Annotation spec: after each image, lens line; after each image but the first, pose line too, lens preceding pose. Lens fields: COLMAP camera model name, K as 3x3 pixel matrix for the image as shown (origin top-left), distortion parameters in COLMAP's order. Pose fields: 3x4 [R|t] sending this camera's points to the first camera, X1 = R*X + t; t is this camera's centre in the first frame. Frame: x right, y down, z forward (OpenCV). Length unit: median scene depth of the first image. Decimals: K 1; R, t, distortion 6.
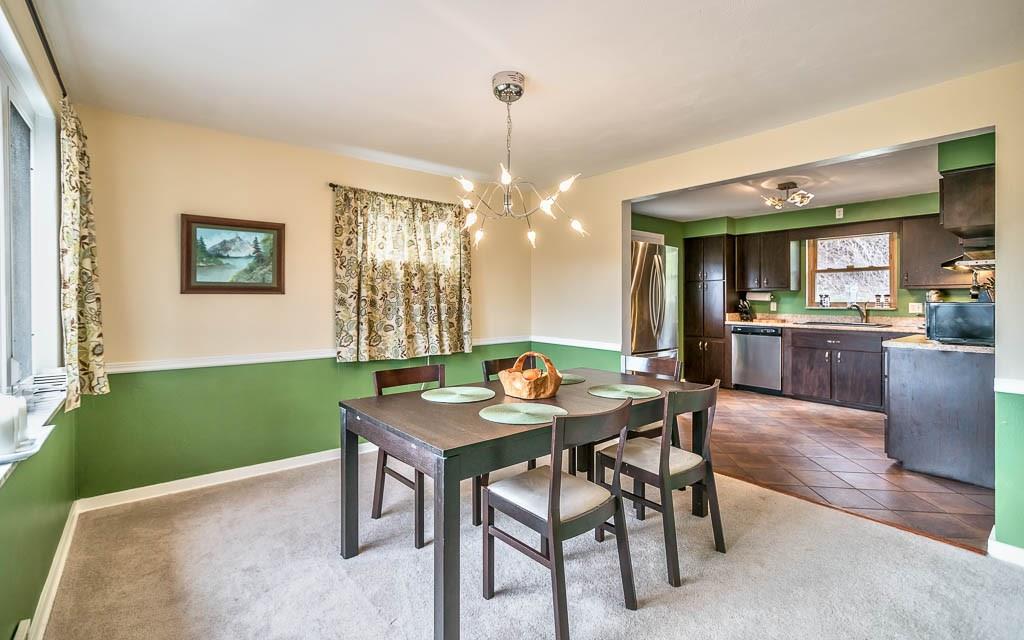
lens RADIAL K [[474.9, 0, 499.9], [0, 474.9, 297.7], [0, 0, 1]] dist [-0.000969, 0.001749]
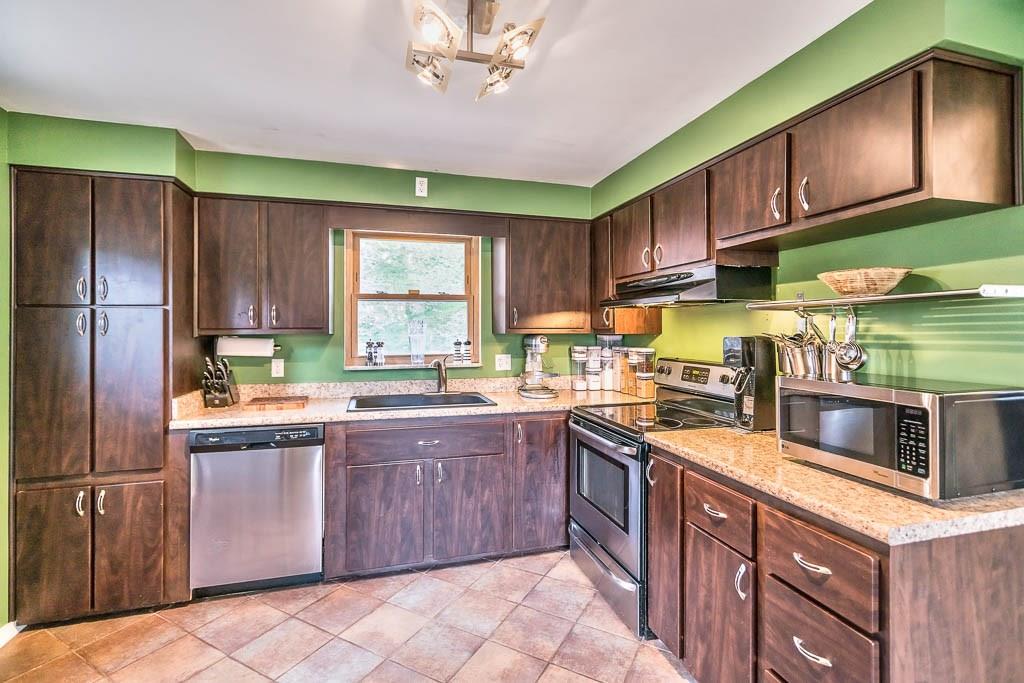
lens RADIAL K [[471.2, 0, 521.6], [0, 471.2, 324.3], [0, 0, 1]] dist [-0.008244, 0.003285]
pose [[0.377411, 0.010010, 0.925992, 0.261039], [-0.000791, 0.999945, -0.010487, -0.020573], [-0.926046, 0.003225, 0.377398, 0.654972]]
